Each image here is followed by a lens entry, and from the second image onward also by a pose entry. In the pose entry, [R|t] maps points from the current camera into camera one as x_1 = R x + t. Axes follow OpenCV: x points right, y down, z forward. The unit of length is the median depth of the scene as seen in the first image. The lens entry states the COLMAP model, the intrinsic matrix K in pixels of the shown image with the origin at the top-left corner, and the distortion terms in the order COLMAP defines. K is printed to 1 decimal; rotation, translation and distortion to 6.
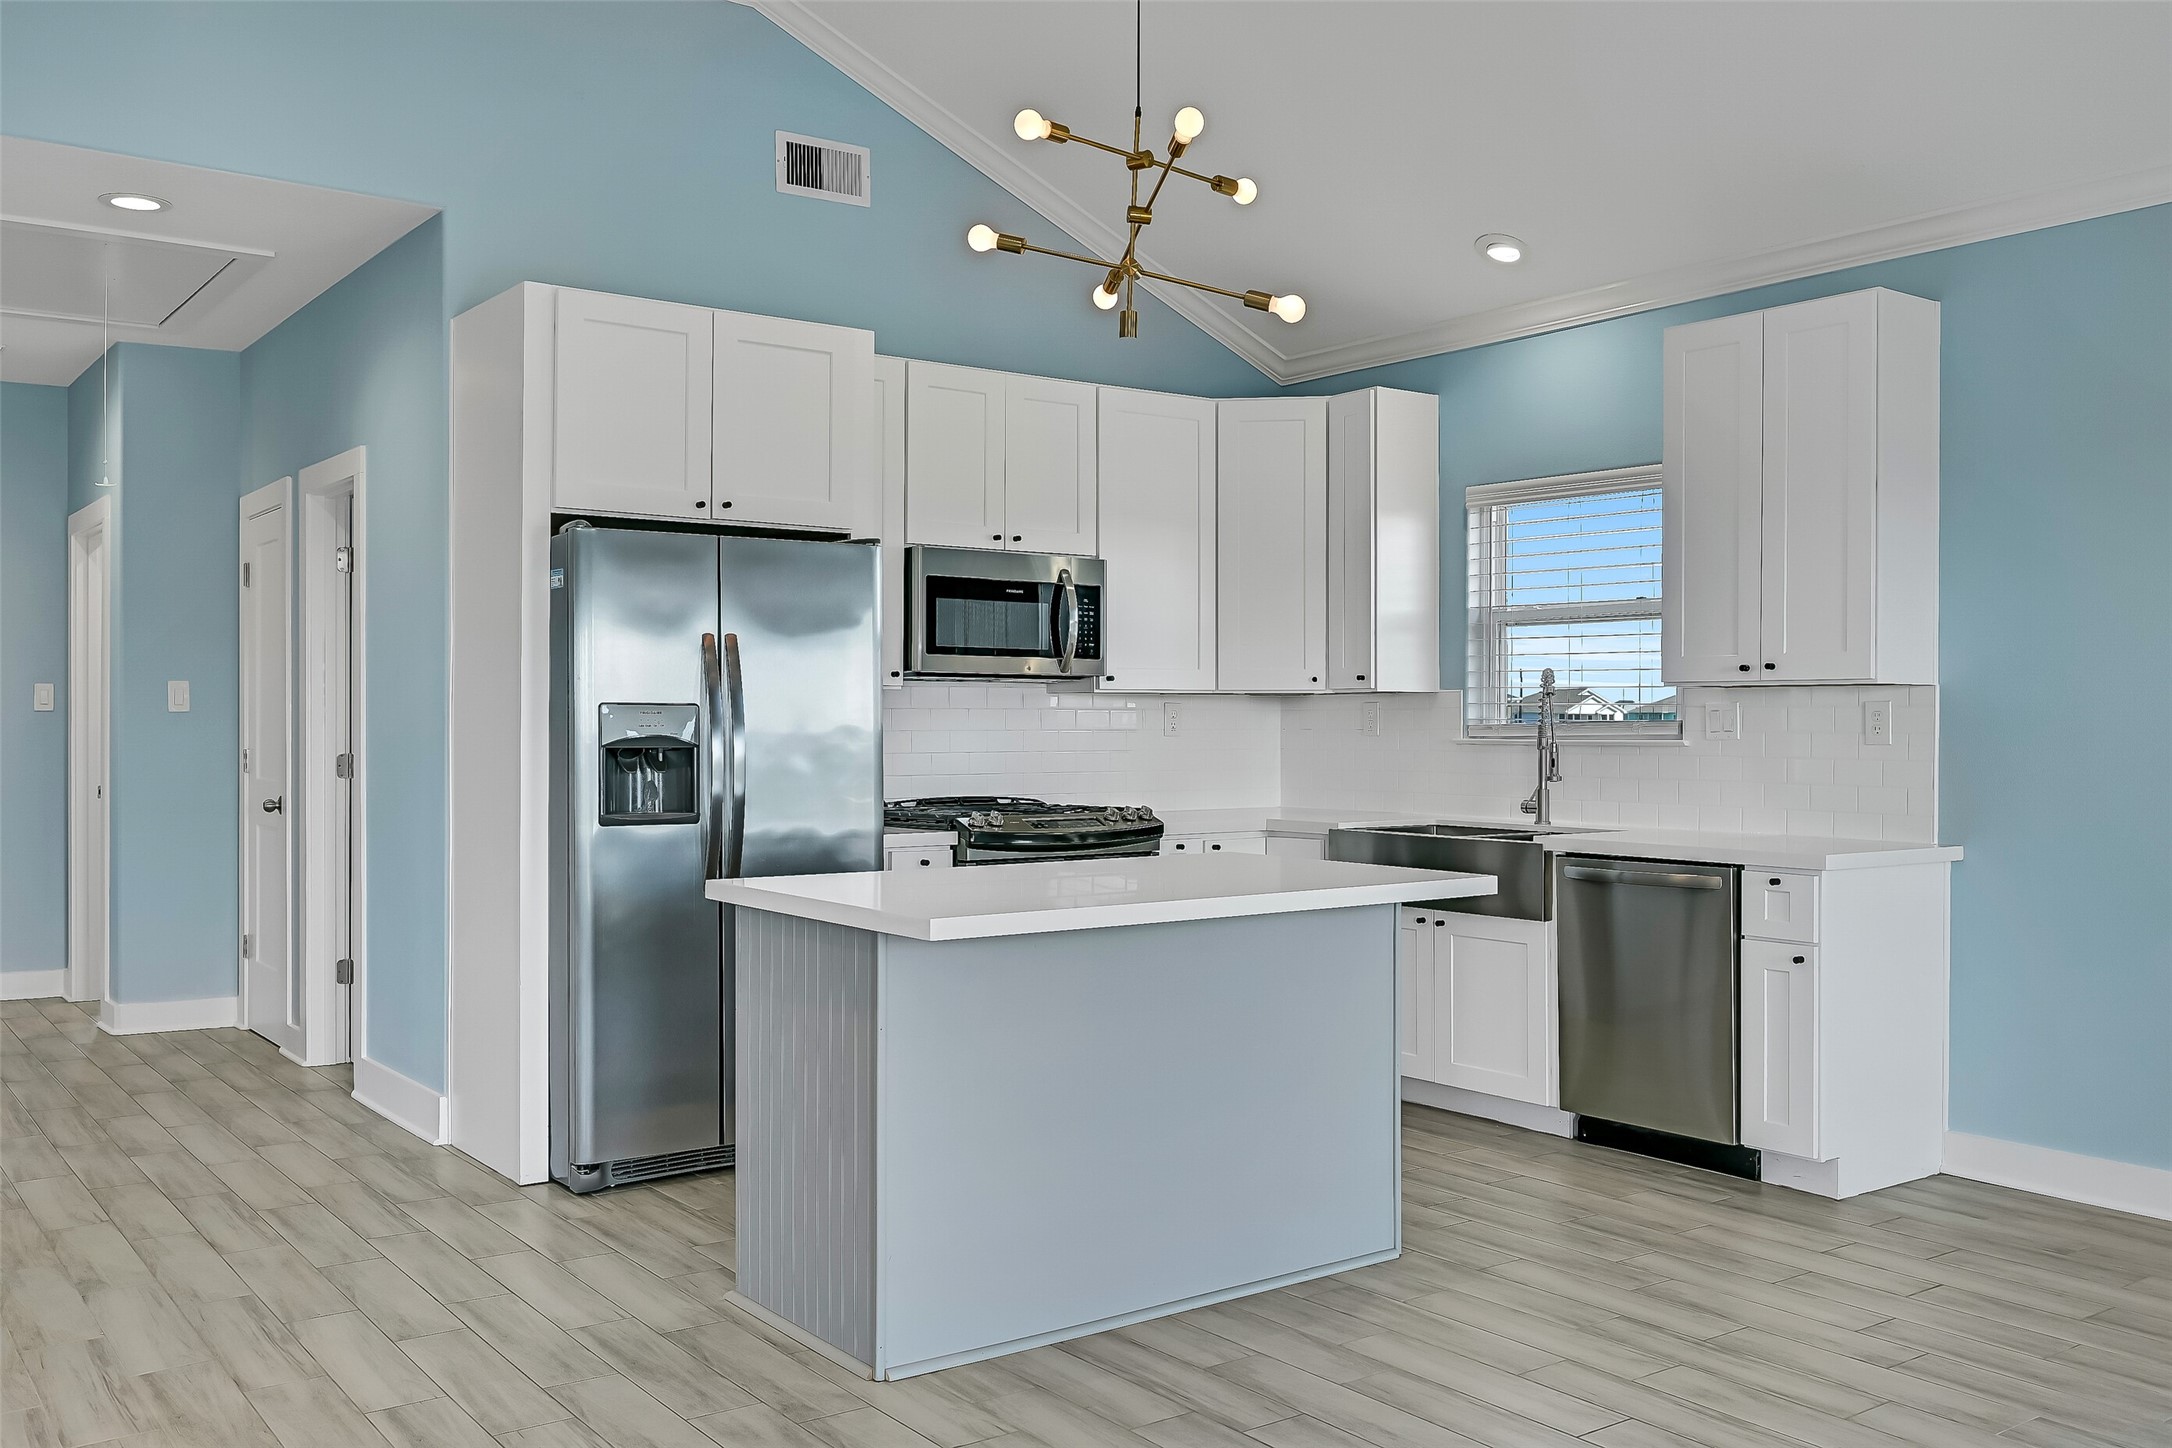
lens RADIAL K [[1049.5, 0, 1086.0], [0, 1049.5, 724.0], [0, 0, 1]] dist [0.001399, 0.000024]
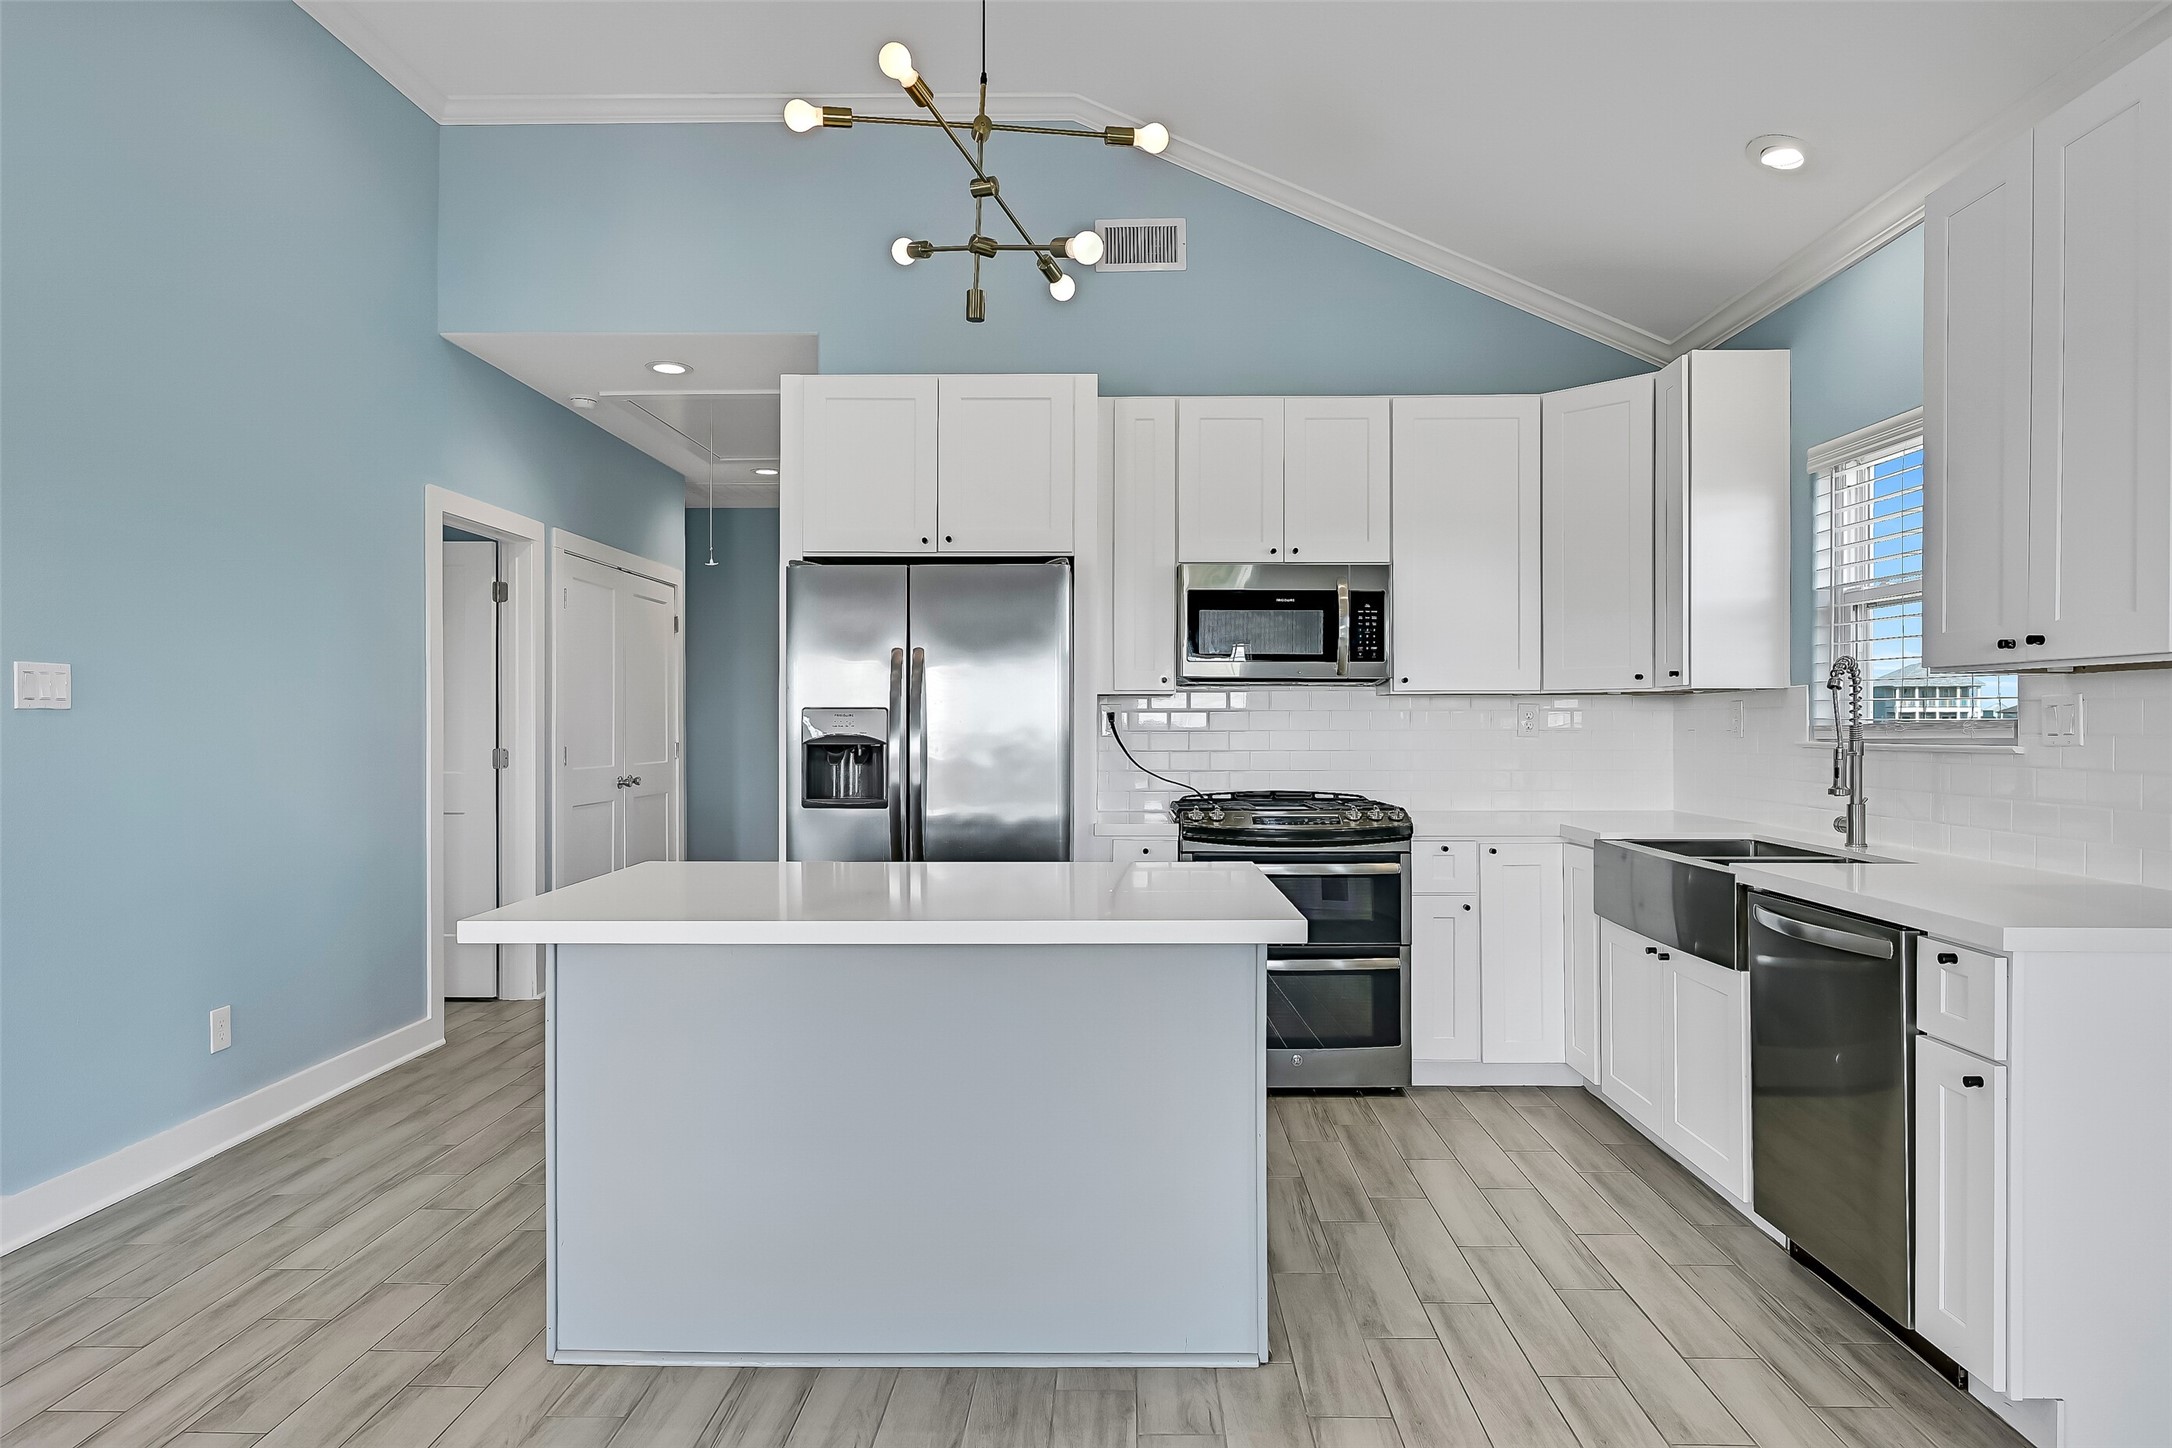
lens RADIAL K [[905.7, 0, 1086.0], [0, 905.7, 724.0], [0, 0, 1]] dist [0.000624, 0.000081]
pose [[0.910700, -0.001378, -0.413066, 0.221346], [0.000877, 0.999999, -0.001404, 0.000669], [0.413067, 0.000916, 0.910700, 0.137784]]
